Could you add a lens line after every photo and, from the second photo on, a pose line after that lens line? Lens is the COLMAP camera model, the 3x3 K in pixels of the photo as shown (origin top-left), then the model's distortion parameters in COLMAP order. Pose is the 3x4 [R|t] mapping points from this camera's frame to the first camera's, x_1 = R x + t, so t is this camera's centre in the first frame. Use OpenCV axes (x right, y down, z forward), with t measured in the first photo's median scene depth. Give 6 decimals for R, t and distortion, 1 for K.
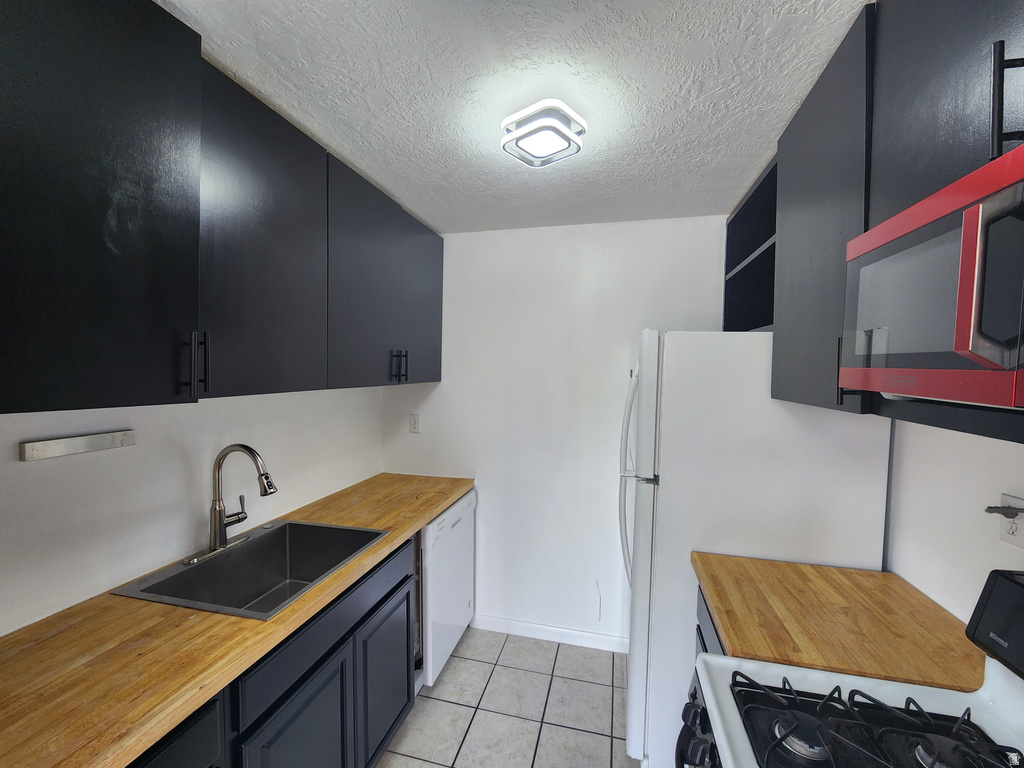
lens RADIAL K [[417.8, 0, 514.5], [0, 417.8, 387.2], [0, 0, 1]] dist [-0.004105, -0.000168]
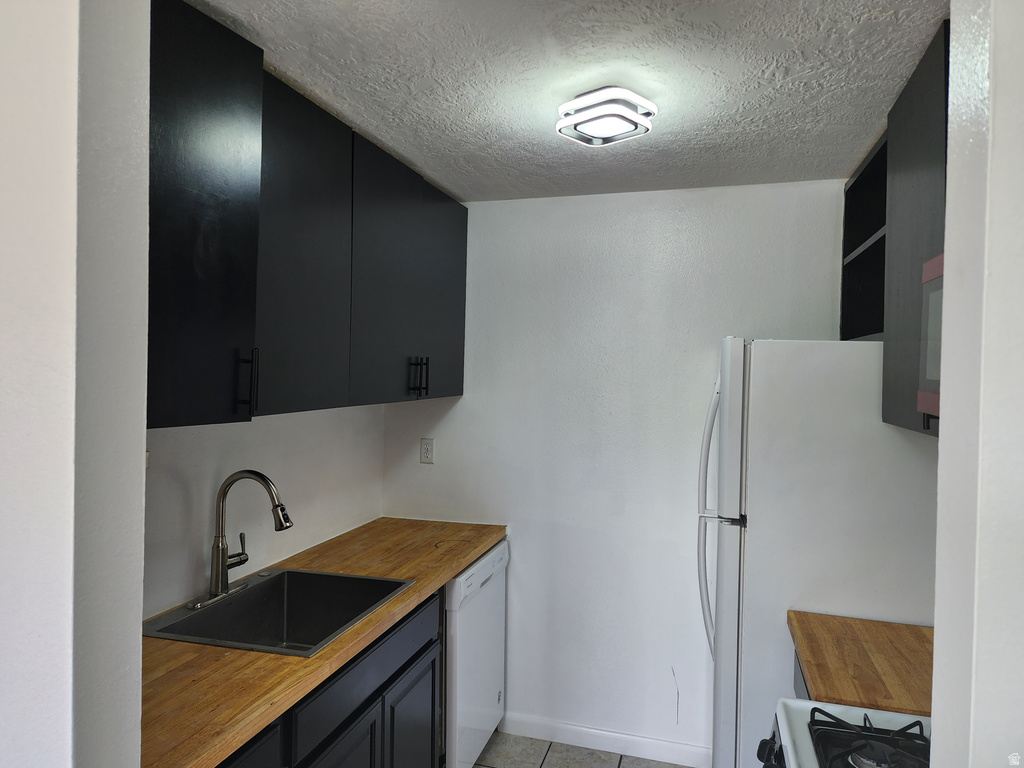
lens RADIAL K [[683.3, 0, 510.6], [0, 683.3, 374.7], [0, 0, 1]] dist [0.072323, -0.065463]
pose [[0.999033, 0.005114, -0.043663, -0.060351], [-0.006704, 0.999316, -0.036356, -0.011750], [0.043447, 0.036614, 0.998385, -0.401326]]
